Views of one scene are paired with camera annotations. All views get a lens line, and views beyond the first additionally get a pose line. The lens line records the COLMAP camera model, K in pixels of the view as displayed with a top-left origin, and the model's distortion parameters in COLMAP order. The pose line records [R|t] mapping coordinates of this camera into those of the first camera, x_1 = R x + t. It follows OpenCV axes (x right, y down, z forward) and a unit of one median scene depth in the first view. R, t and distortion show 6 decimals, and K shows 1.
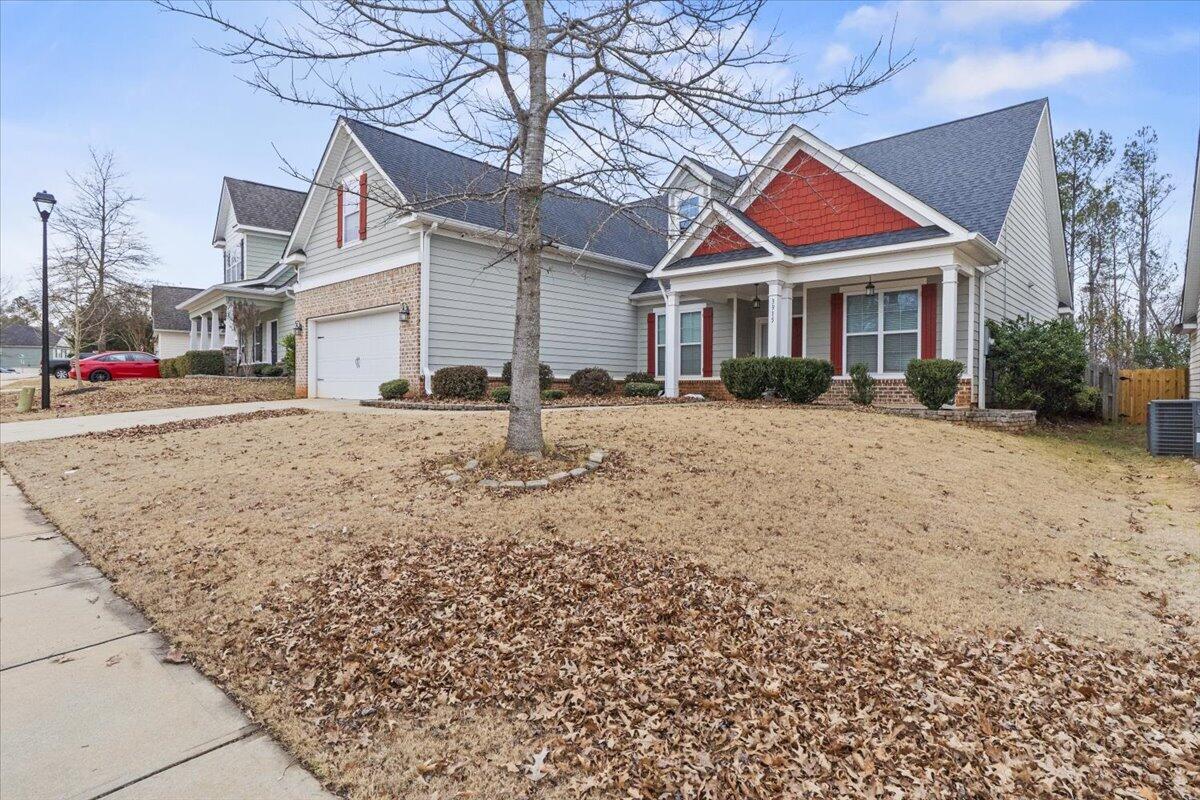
lens RADIAL K [[637.2, 0, 602.3], [0, 637.2, 395.4], [0, 0, 1]] dist [-0.005194, -0.000464]
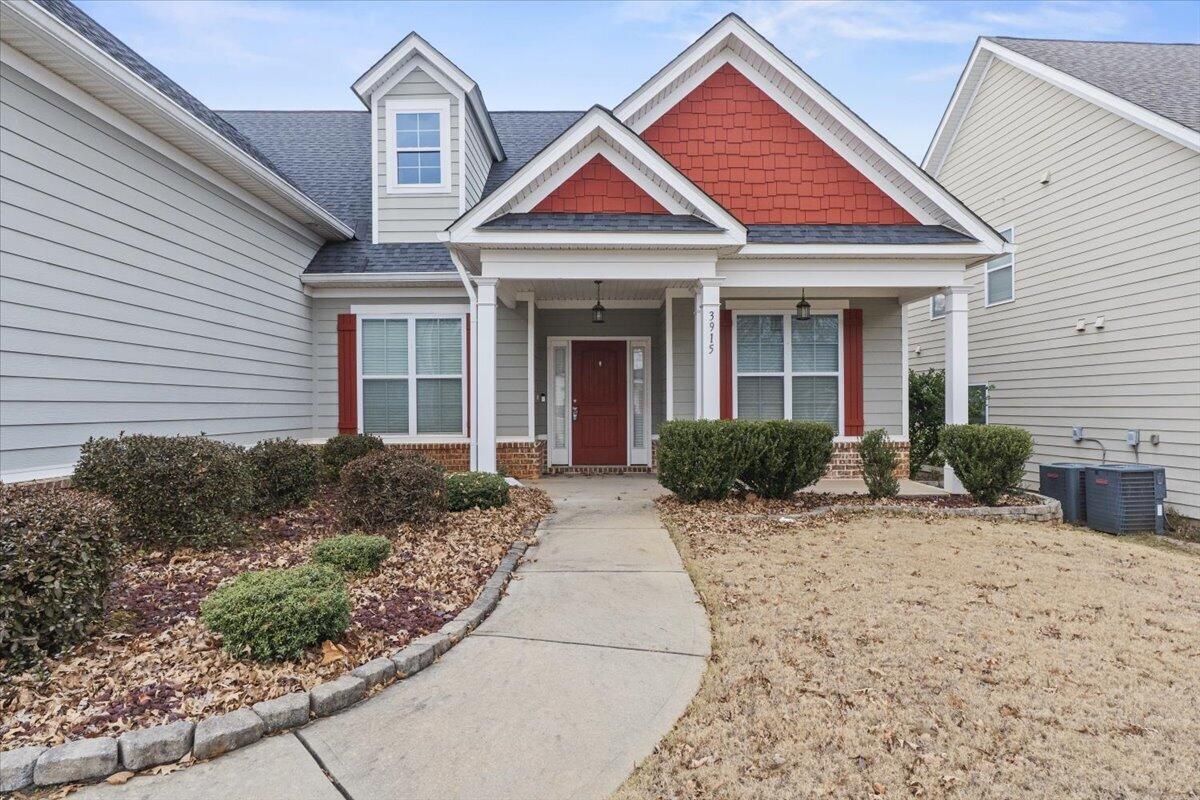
lens RADIAL K [[637.2, 0, 598.9], [0, 637.2, 398.8], [0, 0, 1]] dist [-0.005194, -0.000464]
pose [[0.714348, -0.013040, 0.699669, -0.186345], [0.019343, 0.999812, -0.001115, -0.073870], [-0.699523, 0.014330, 0.714466, 0.648079]]
